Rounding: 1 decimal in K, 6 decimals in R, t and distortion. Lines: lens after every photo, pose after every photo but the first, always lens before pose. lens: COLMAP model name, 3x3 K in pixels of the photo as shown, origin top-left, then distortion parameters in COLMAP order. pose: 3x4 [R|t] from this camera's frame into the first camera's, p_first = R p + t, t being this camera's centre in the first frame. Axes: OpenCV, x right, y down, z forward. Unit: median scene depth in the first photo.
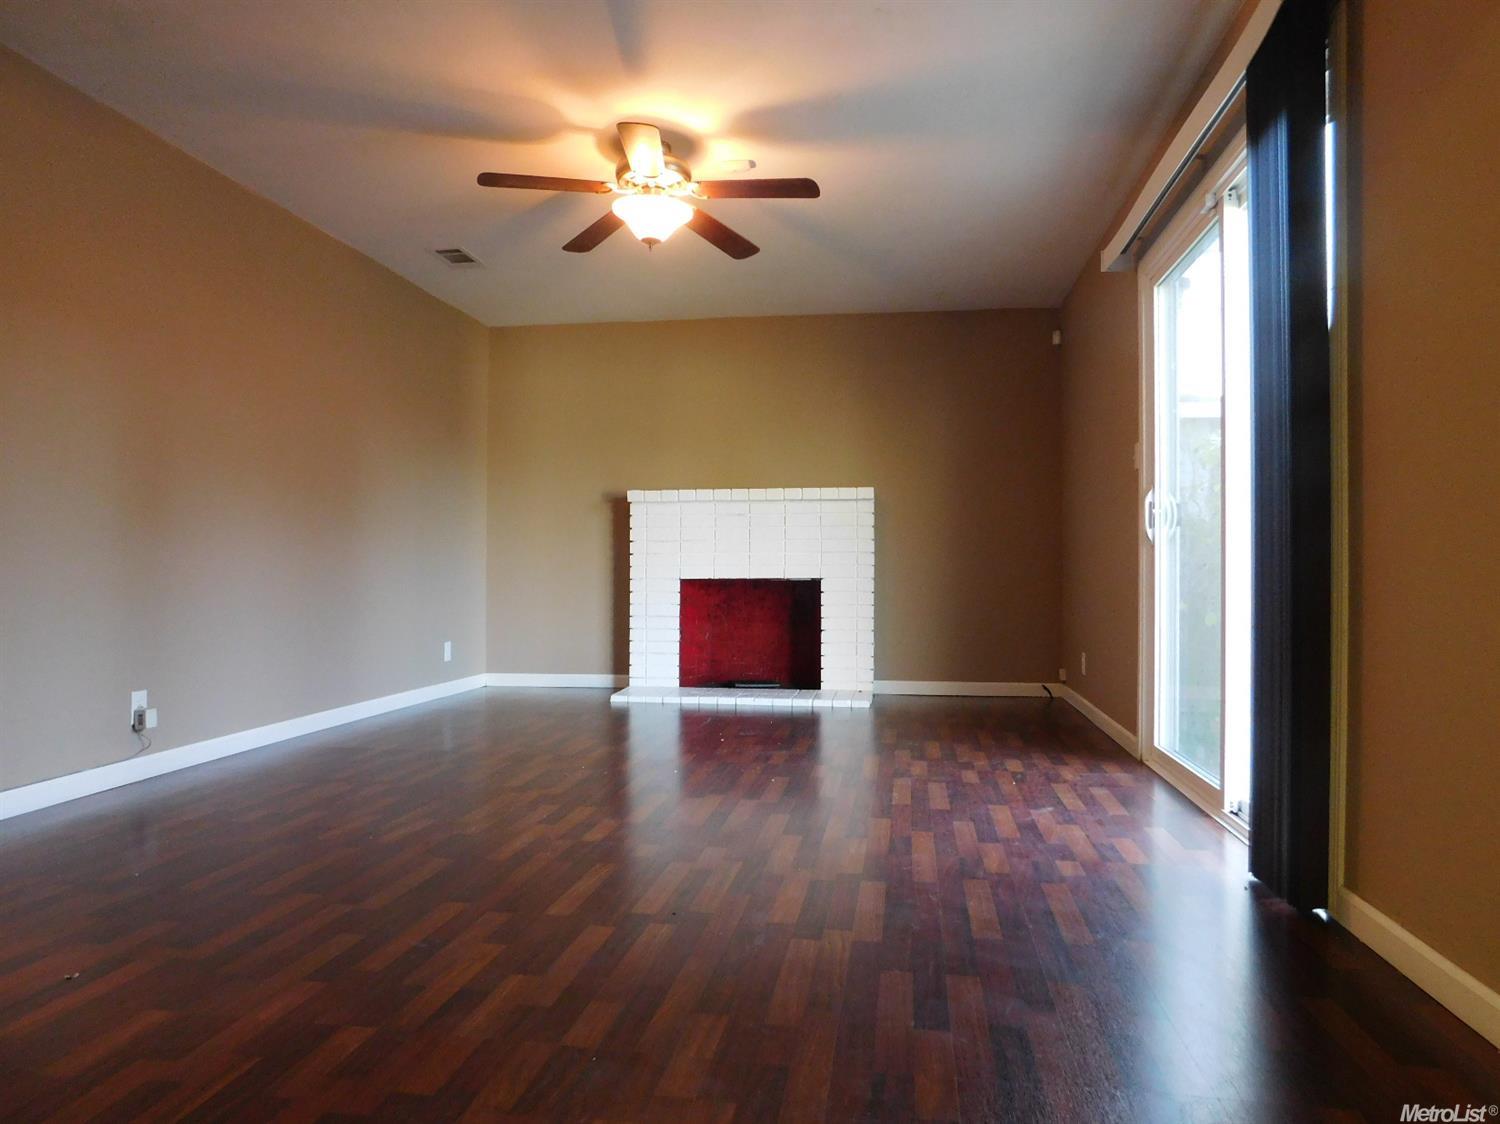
lens RADIAL K [[993.6, 0, 747.5], [0, 993.6, 559.6], [0, 0, 1]] dist [-0.066182, 0.053041]
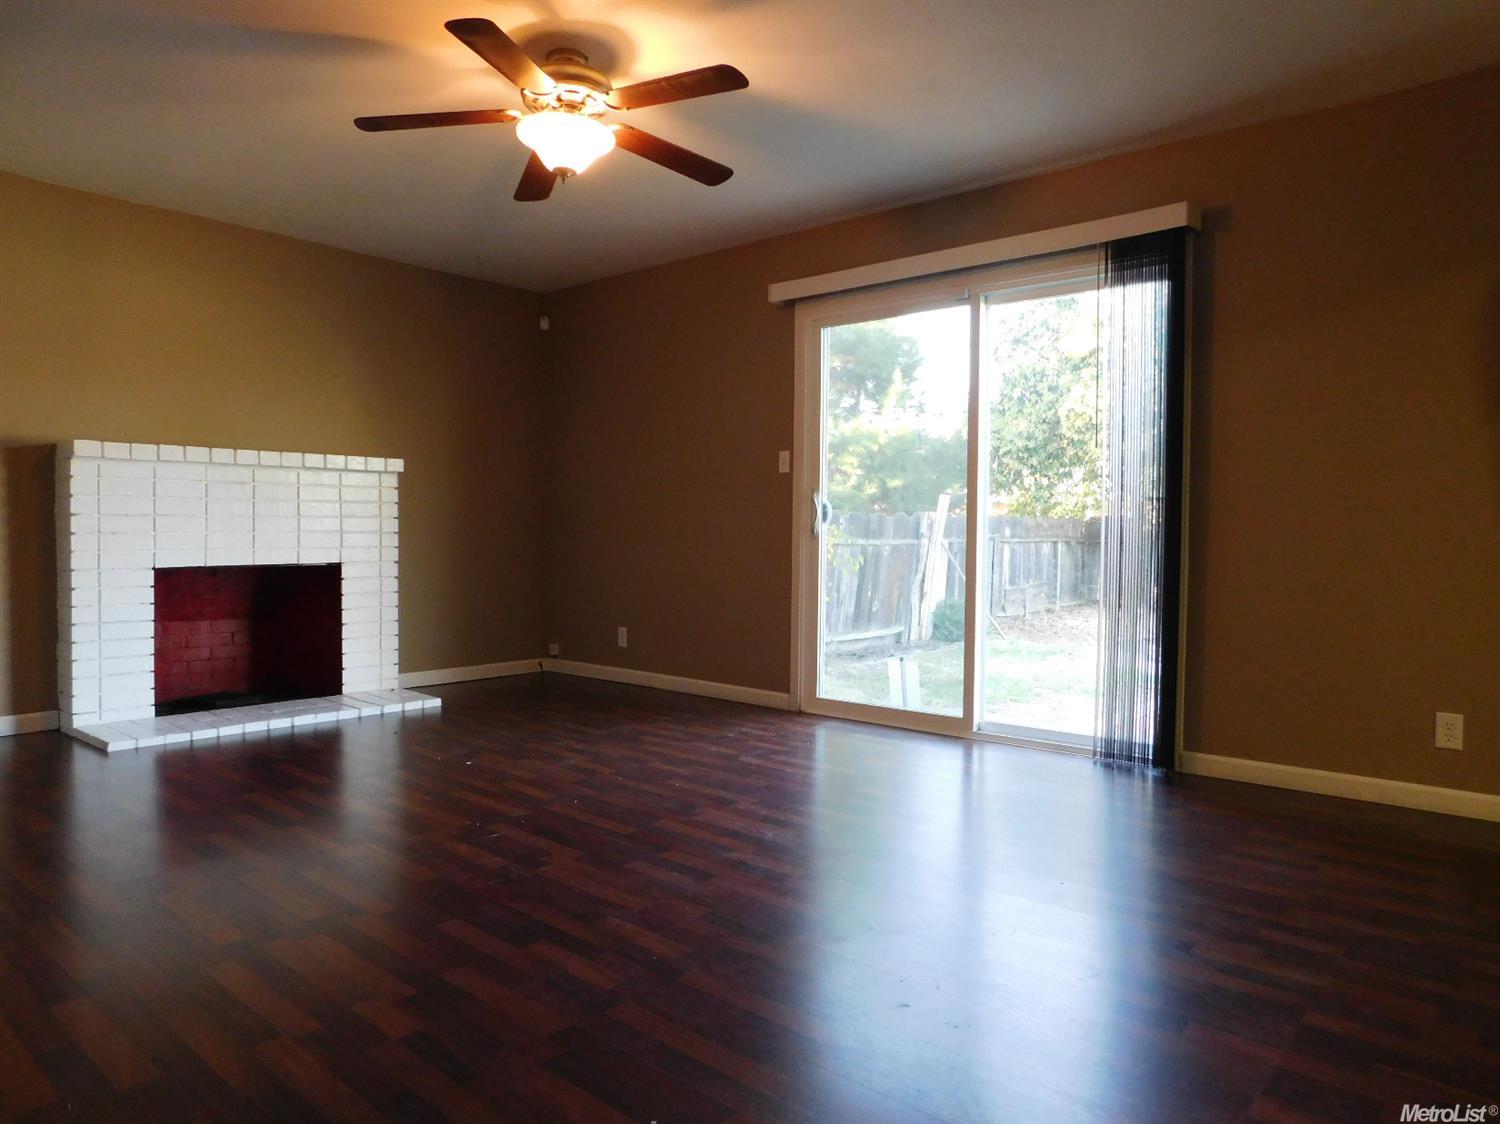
lens RADIAL K [[993.6, 0, 752.8], [0, 993.6, 557.2], [0, 0, 1]] dist [-0.066182, 0.053041]
pose [[0.513661, -0.018264, 0.857799, -0.554109], [-0.005800, 0.999677, 0.024758, -0.010218], [-0.857974, -0.017692, 0.513389, 0.326788]]
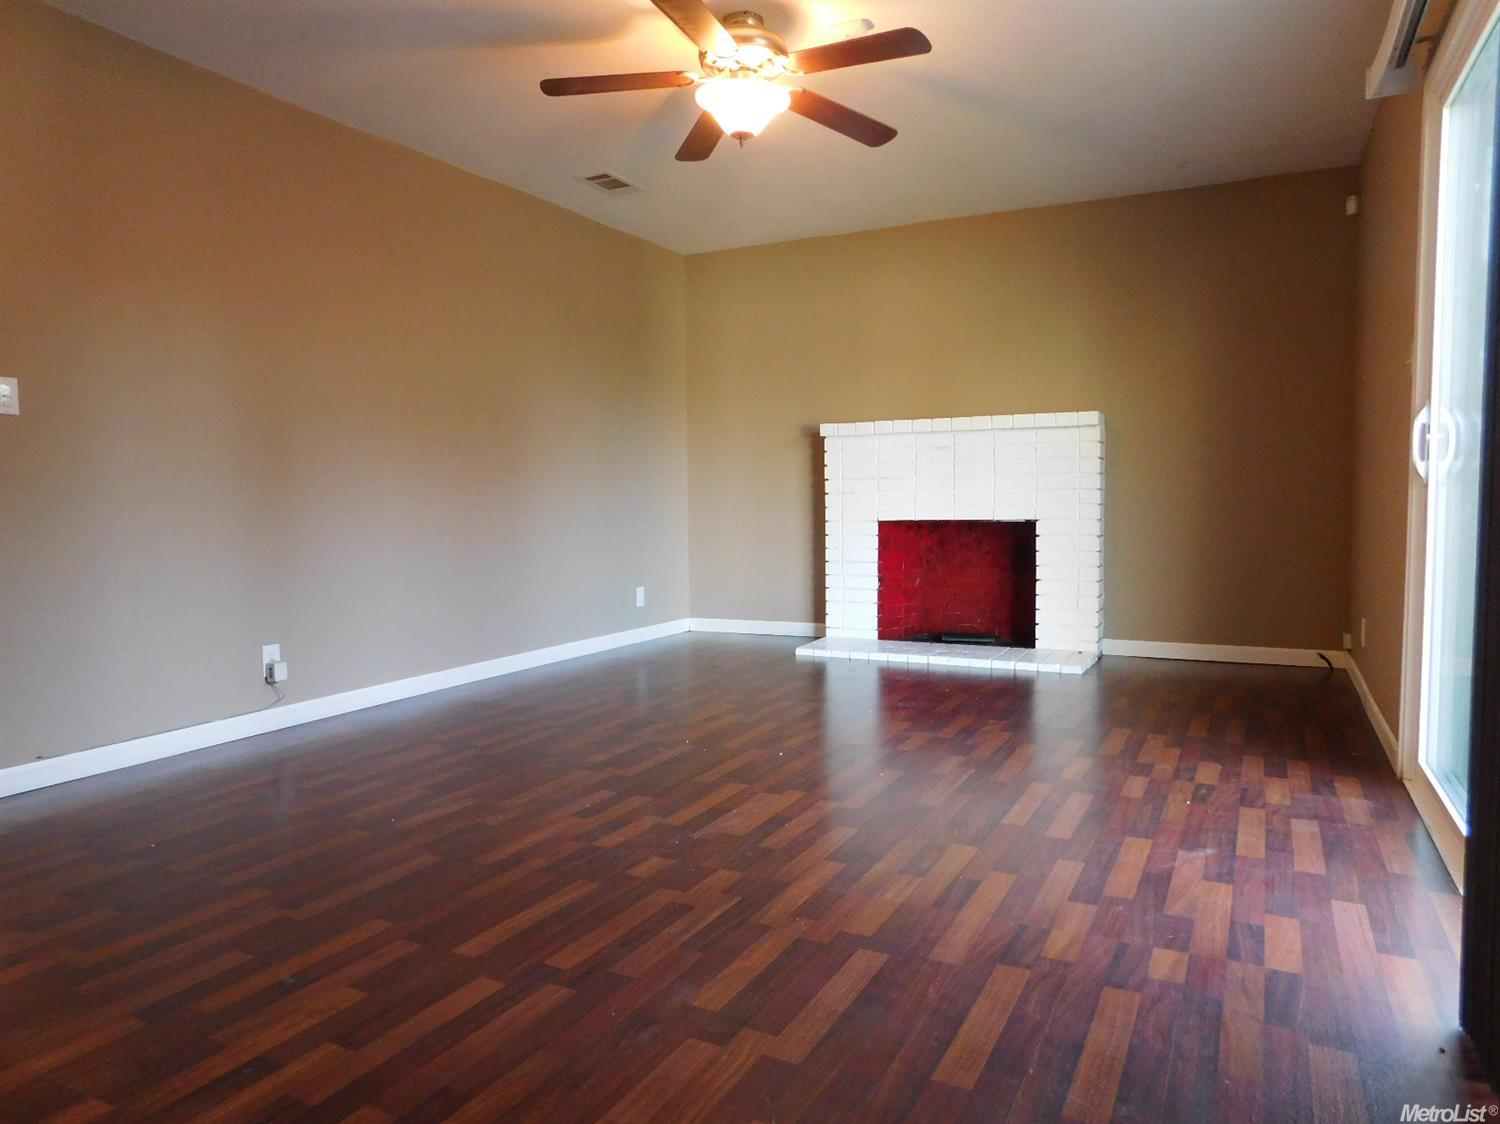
lens RADIAL K [[993.6, 0, 747.5], [0, 993.6, 559.1], [0, 0, 1]] dist [-0.066182, 0.053041]
pose [[0.947083, 0.006397, -0.320924, 0.134509], [0.017746, 0.997229, 0.072248, -0.015940], [0.320497, -0.074120, 0.944345, 0.133085]]
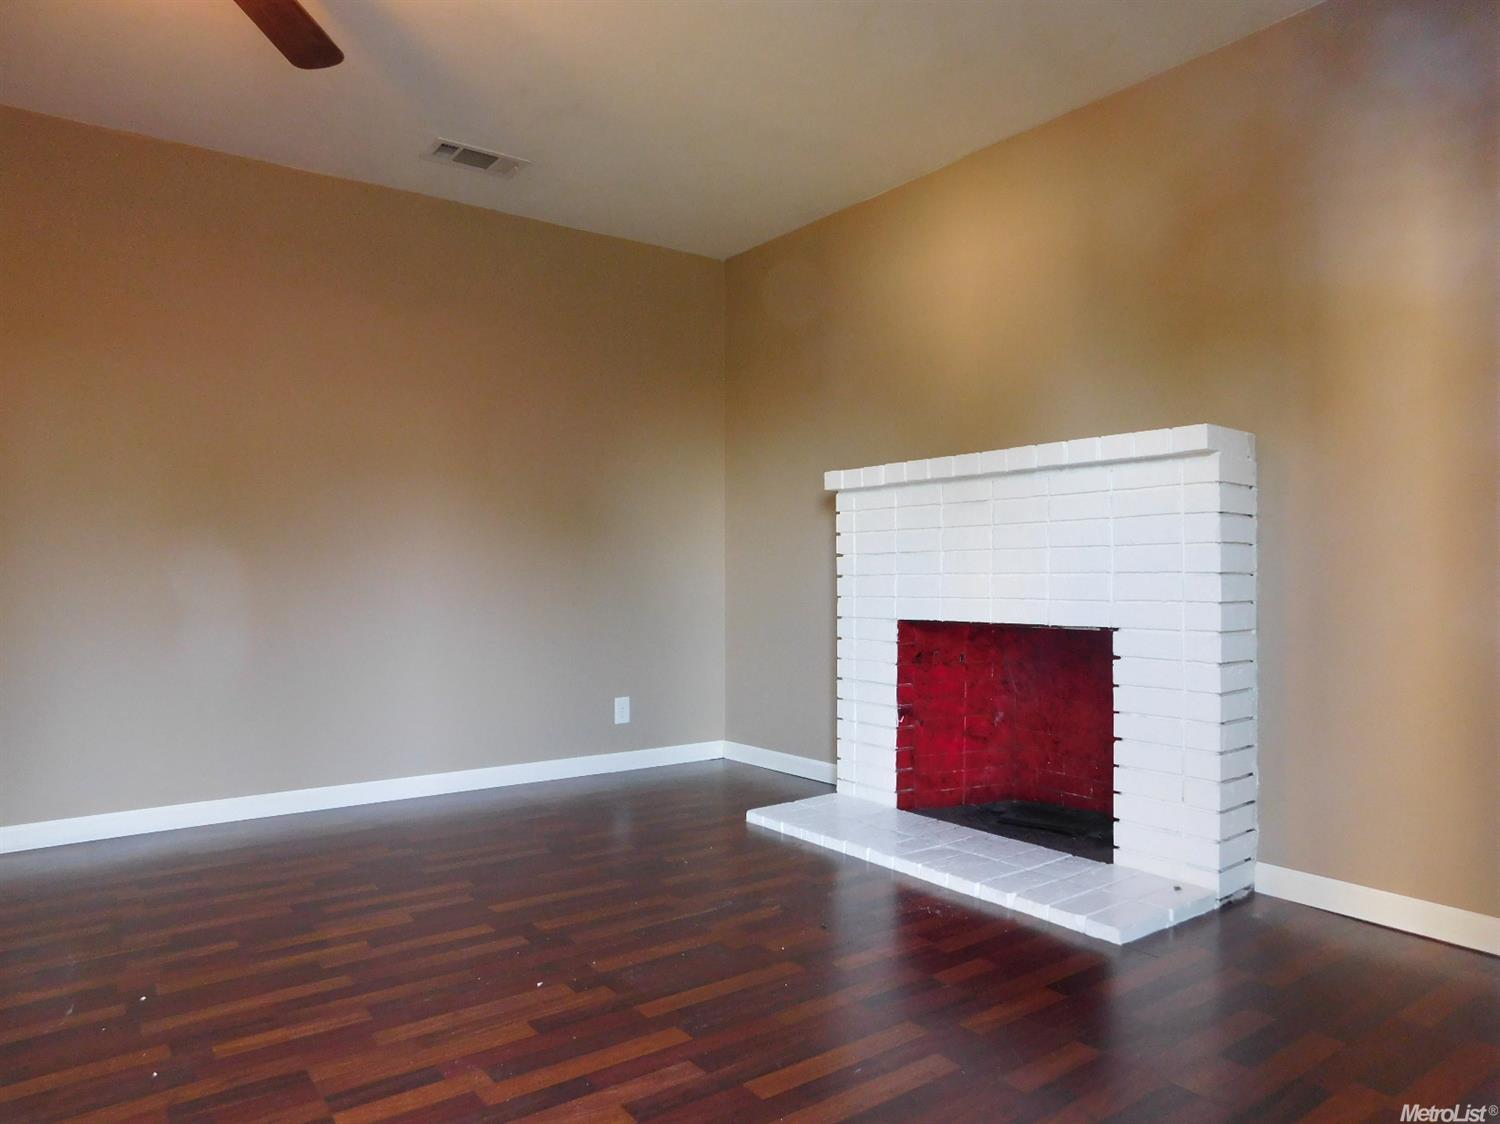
lens RADIAL K [[993.6, 0, 740.7], [0, 993.6, 553.4], [0, 0, 1]] dist [-0.066182, 0.053041]
pose [[0.713603, -0.017439, -0.700333, 0.331204], [0.010313, 0.999843, -0.014389, -0.014045], [0.700474, 0.003045, 0.713671, 0.649222]]
